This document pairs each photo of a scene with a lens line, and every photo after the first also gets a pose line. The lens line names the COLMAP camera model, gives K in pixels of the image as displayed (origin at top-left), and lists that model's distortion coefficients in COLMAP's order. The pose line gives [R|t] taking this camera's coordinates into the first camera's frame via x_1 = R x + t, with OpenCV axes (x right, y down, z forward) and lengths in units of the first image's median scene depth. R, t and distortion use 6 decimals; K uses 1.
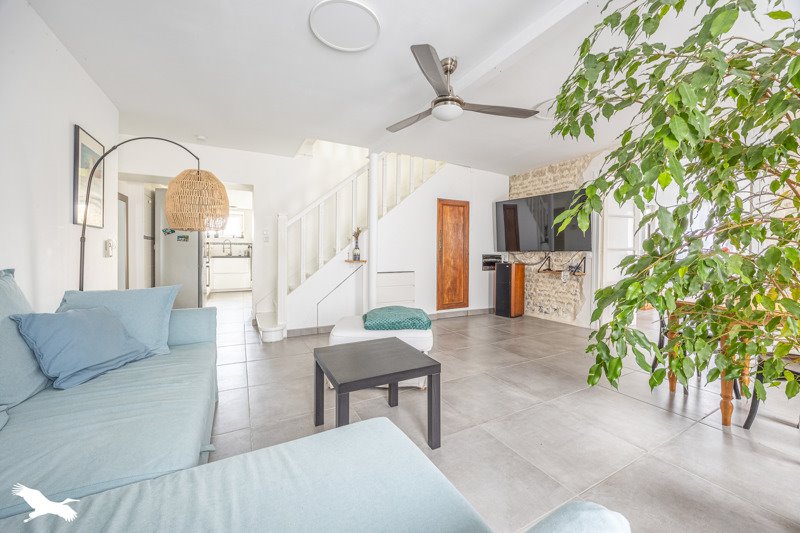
lens RADIAL K [[303.9, 0, 401.1], [0, 303.9, 252.2], [0, 0, 1]] dist [0.000497, 0.000132]
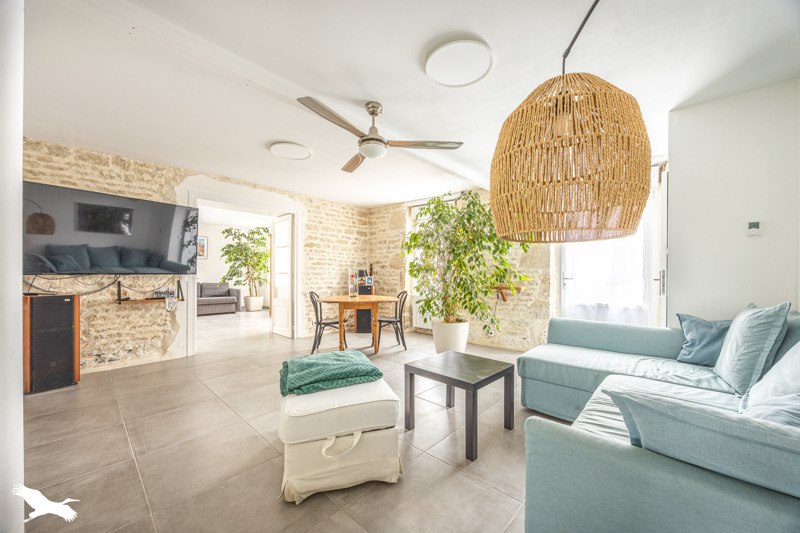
lens RADIAL K [[303.9, 0, 400.2], [0, 303.9, 273.3], [0, 0, 1]] dist [0.000497, 0.000132]
pose [[-0.311365, -0.005203, 0.950276, -0.421076], [-0.005837, 0.999977, 0.003563, -0.011801], [-0.950272, -0.004438, -0.311389, 0.591404]]
